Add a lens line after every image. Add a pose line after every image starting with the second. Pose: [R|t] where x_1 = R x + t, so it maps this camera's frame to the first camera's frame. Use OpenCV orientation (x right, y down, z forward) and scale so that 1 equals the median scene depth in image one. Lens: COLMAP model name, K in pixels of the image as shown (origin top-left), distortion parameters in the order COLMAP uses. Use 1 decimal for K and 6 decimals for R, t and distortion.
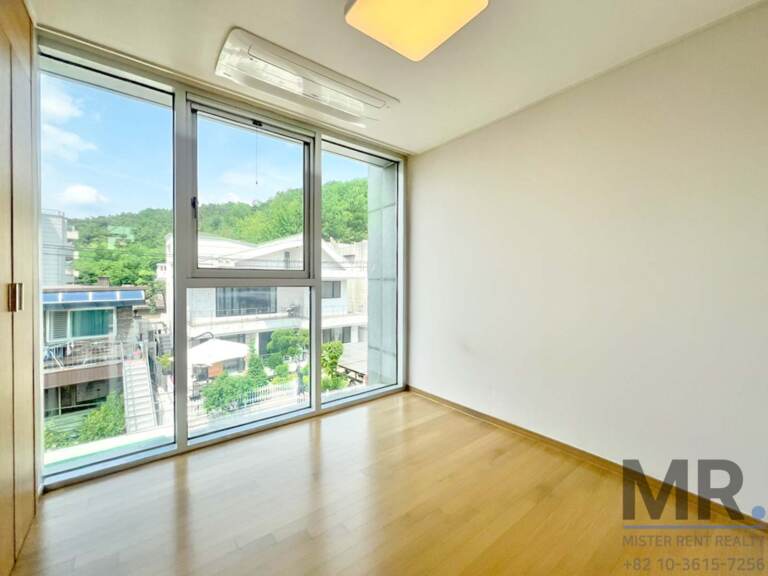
lens RADIAL K [[313.0, 0, 378.1], [0, 313.0, 284.0], [0, 0, 1]] dist [-0.002765, 0.000412]
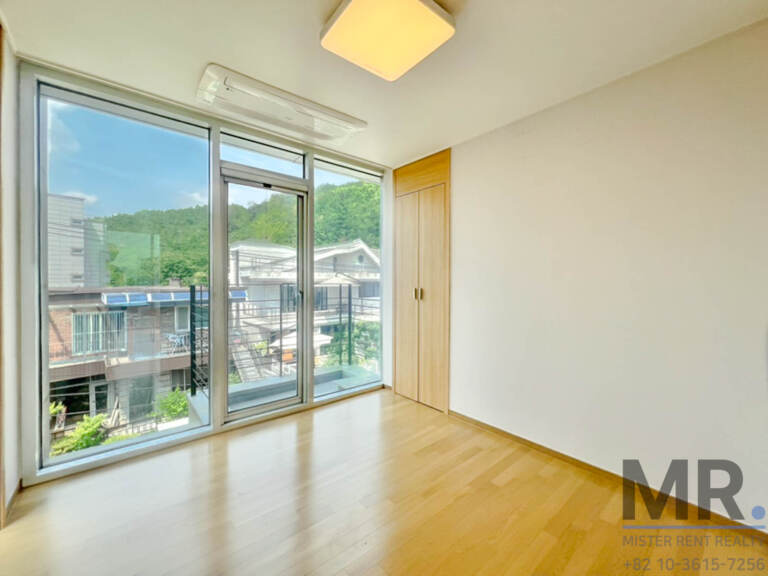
lens RADIAL K [[313.0, 0, 369.5], [0, 313.0, 281.5], [0, 0, 1]] dist [-0.002765, 0.000412]
pose [[0.999722, -0.000451, 0.023588, -0.298585], [0.000674, 0.999955, -0.009464, -0.002116], [-0.023583, 0.009477, 0.999677, -0.248819]]
